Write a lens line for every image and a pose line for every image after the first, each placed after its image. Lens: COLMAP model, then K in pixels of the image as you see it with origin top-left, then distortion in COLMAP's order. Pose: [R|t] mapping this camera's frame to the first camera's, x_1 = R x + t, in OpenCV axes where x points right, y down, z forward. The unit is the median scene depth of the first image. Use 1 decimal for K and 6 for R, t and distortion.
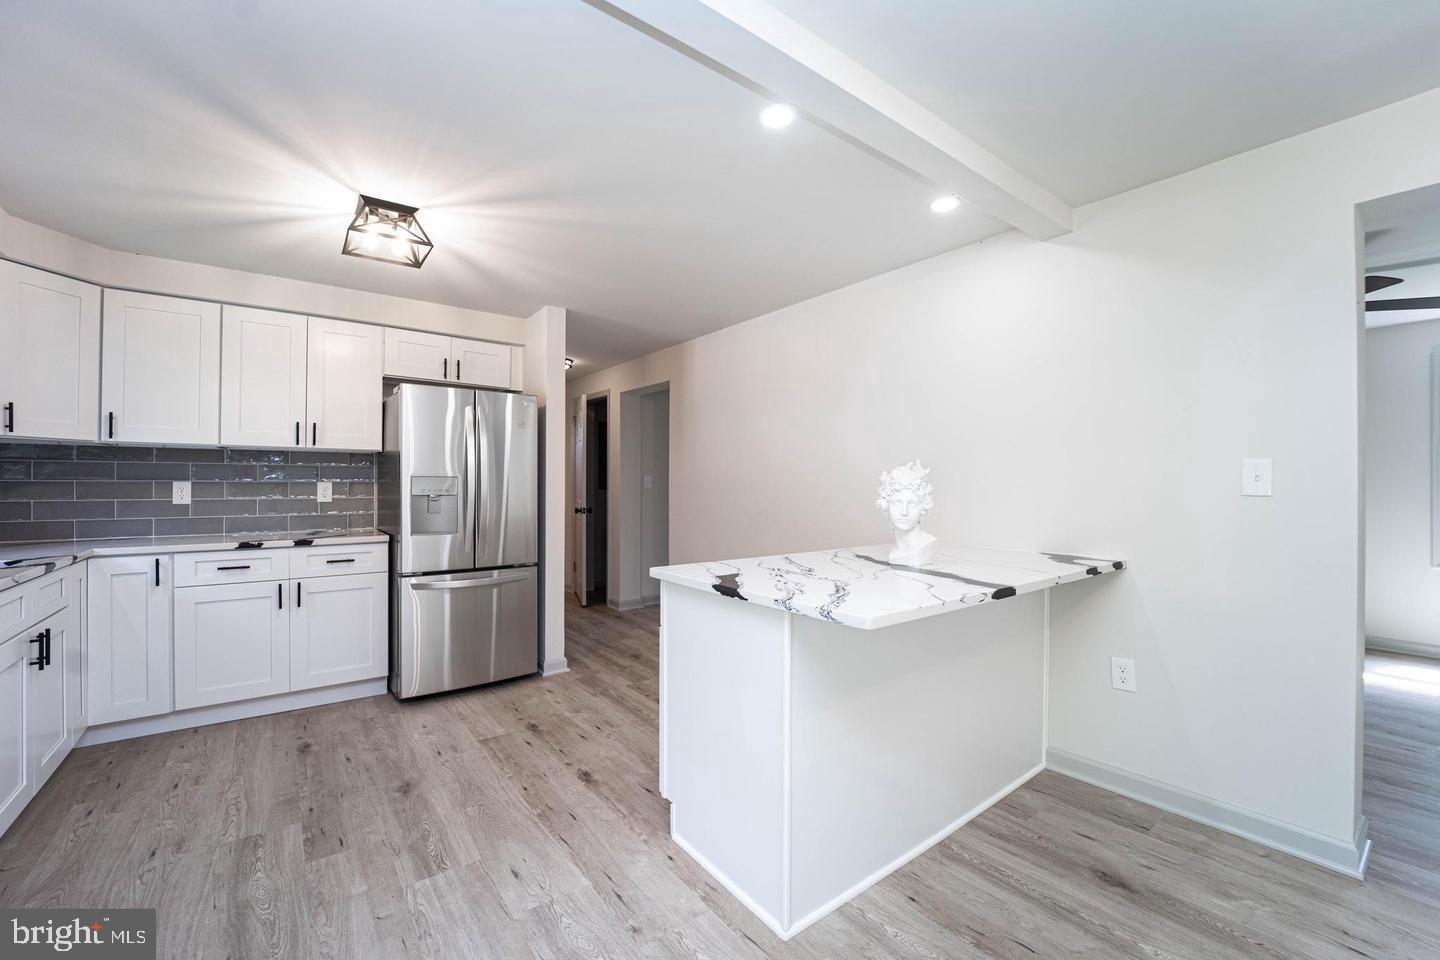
lens RADIAL K [[585.5, 0, 722.3], [0, 585.5, 482.3], [0, 0, 1]] dist [-0.022298, 0.000037]
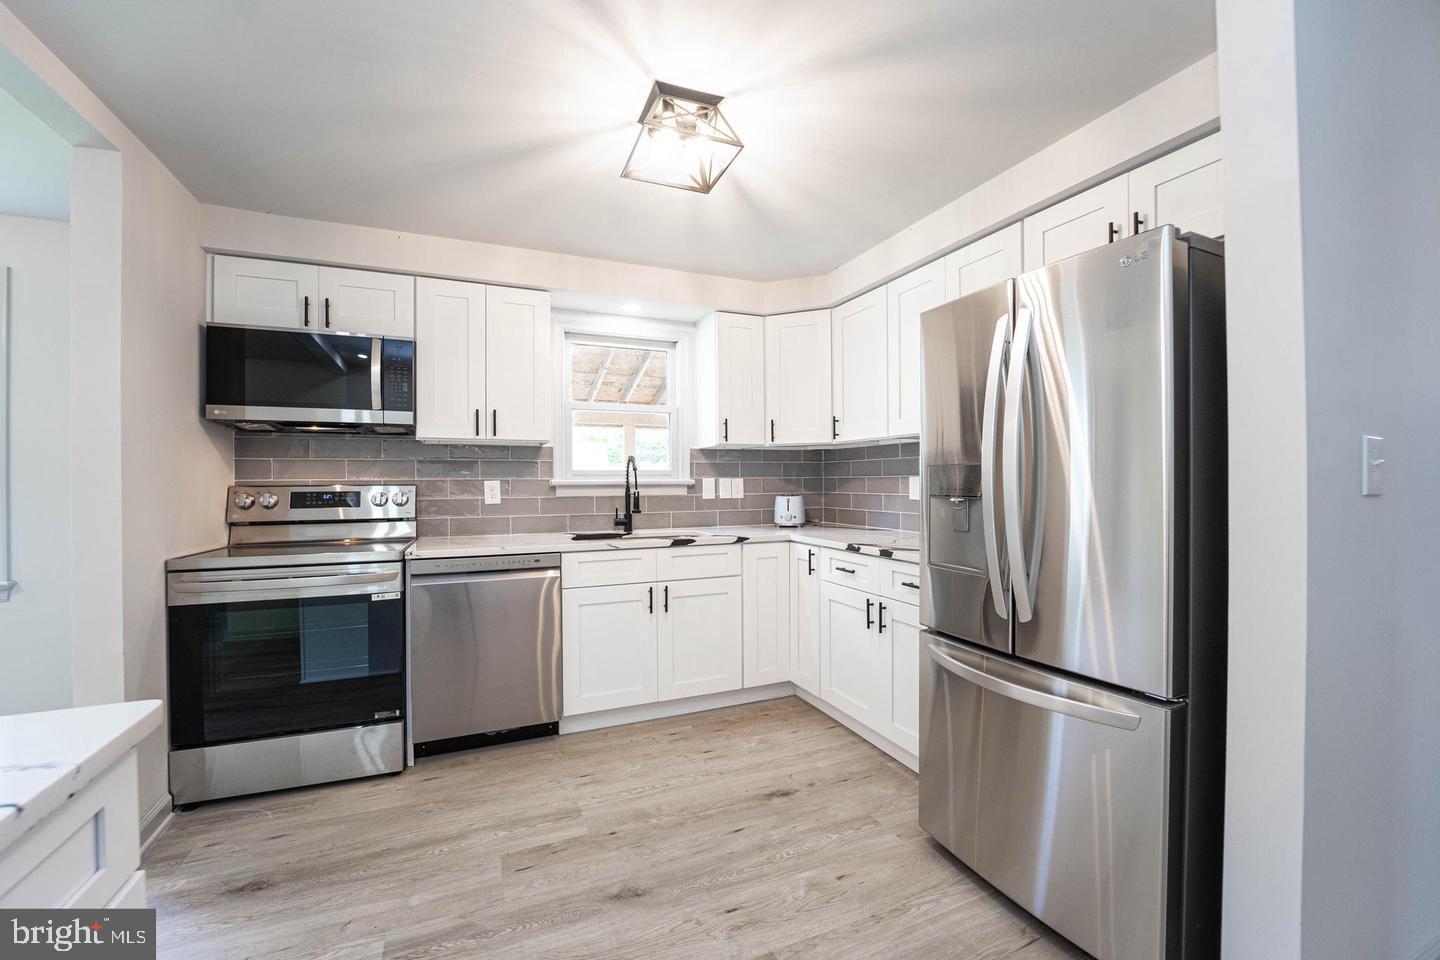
lens RADIAL K [[585.5, 0, 722.3], [0, 585.5, 482.3], [0, 0, 1]] dist [-0.022298, 0.000037]
pose [[-0.244513, 0.004102, -0.969637, 0.112228], [0.009513, 0.999953, 0.001832, 0.004434], [0.969599, -0.008776, -0.244540, 1.094832]]
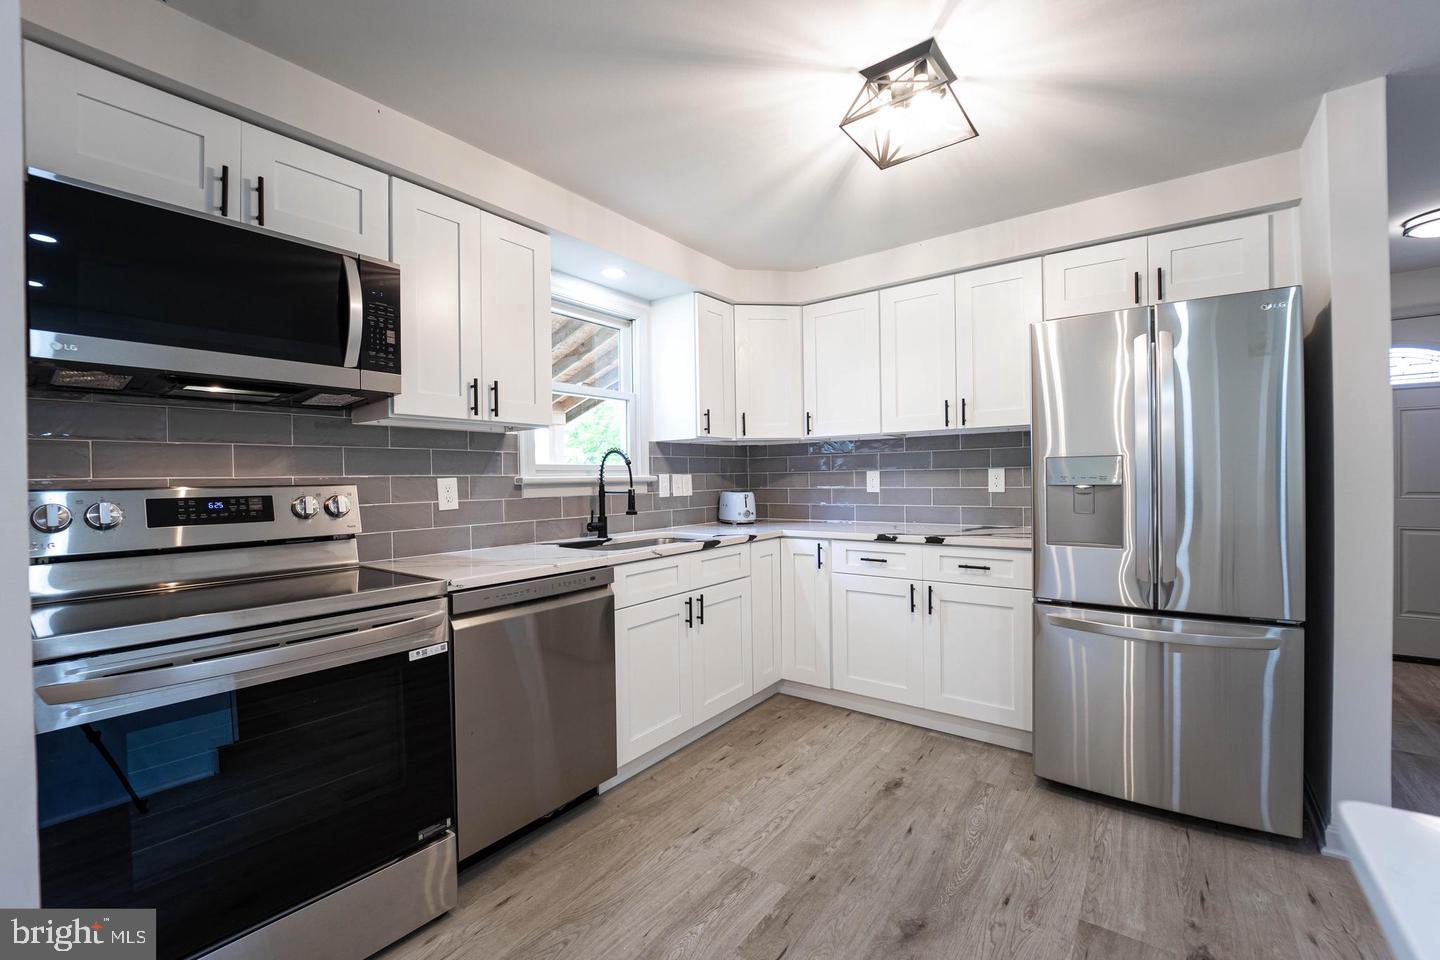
lens RADIAL K [[585.5, 0, 722.3], [0, 585.5, 482.3], [0, 0, 1]] dist [-0.022298, 0.000037]
pose [[0.268248, 0.002104, -0.963348, 0.023087], [0.020230, 0.999765, 0.007817, 0.006590], [0.963137, -0.021585, 0.268142, 0.525192]]
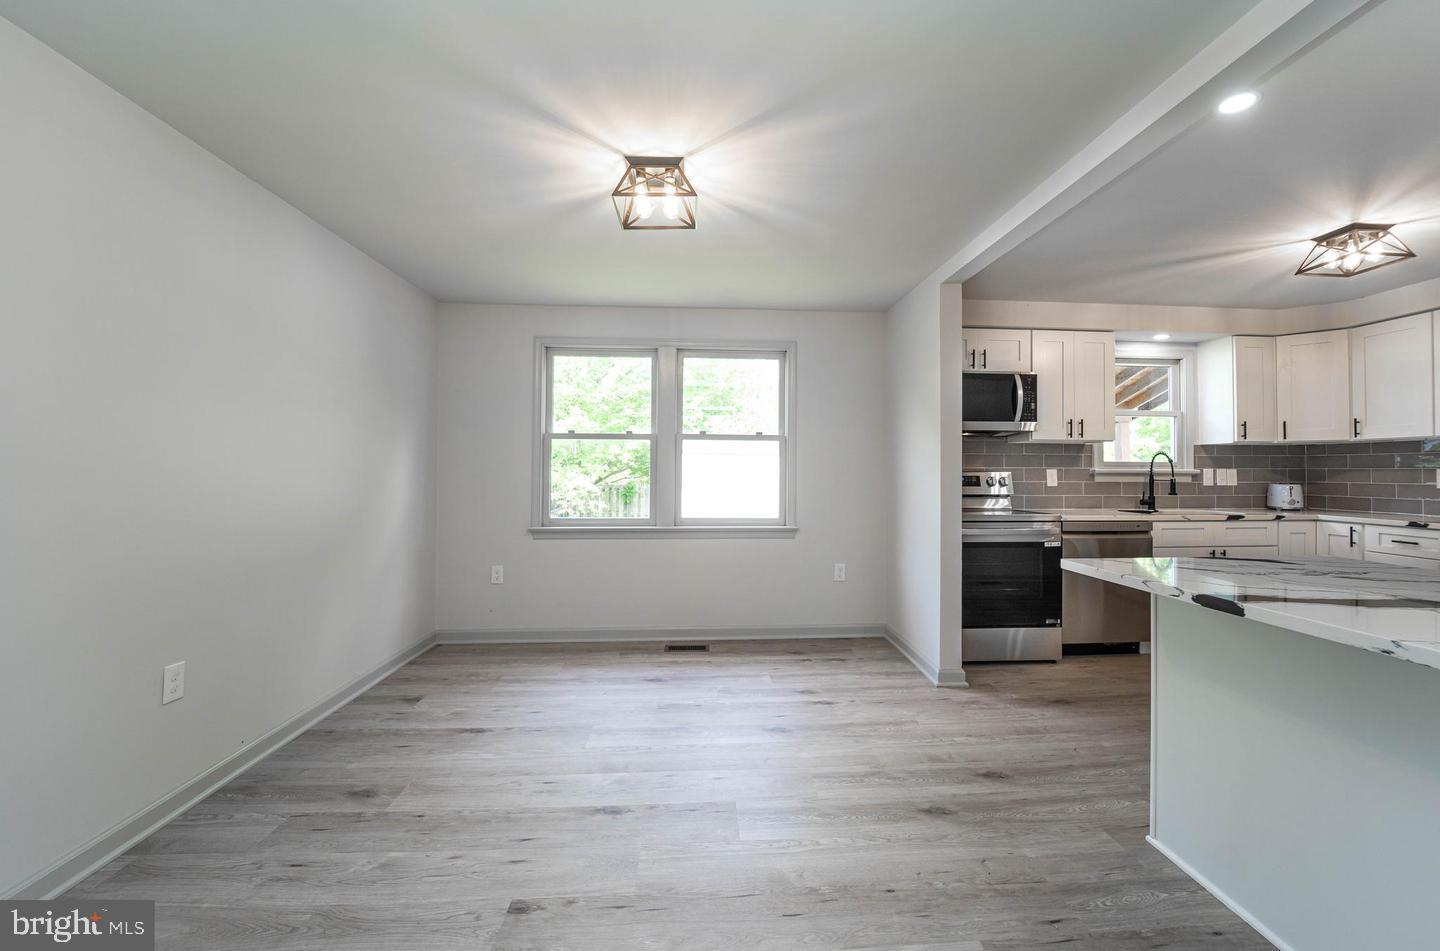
lens RADIAL K [[599.2, 0, 731.2], [0, 599.2, 462.2], [0, 0, 1]] dist [-0.028477, -0.000604]
pose [[-0.558349, -0.012858, -0.829507, 0.931673], [-0.000902, 0.999889, -0.014892, 0.004514], [0.829606, -0.007567, -0.558298, 0.546576]]
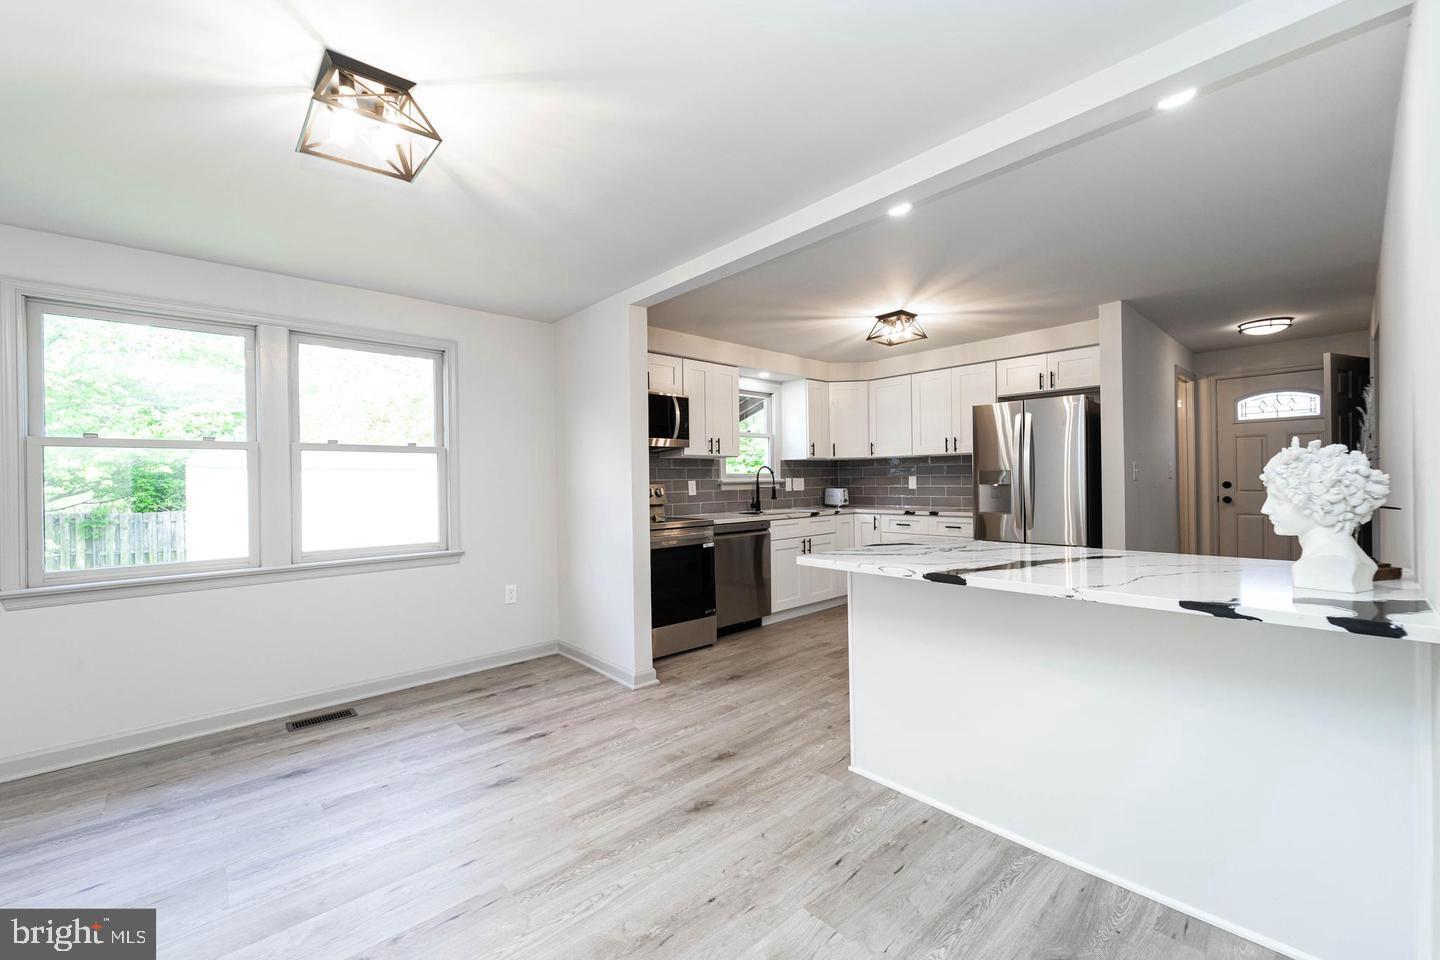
lens RADIAL K [[577.3, 0, 723.2], [0, 577.3, 482.0], [0, 0, 1]] dist [-0.001696, -0.000361]
pose [[0.088563, 0.002079, -0.996068, 0.931564], [0.019727, 0.999798, 0.003841, -0.002100], [0.995875, -0.019990, 0.088504, 0.303343]]
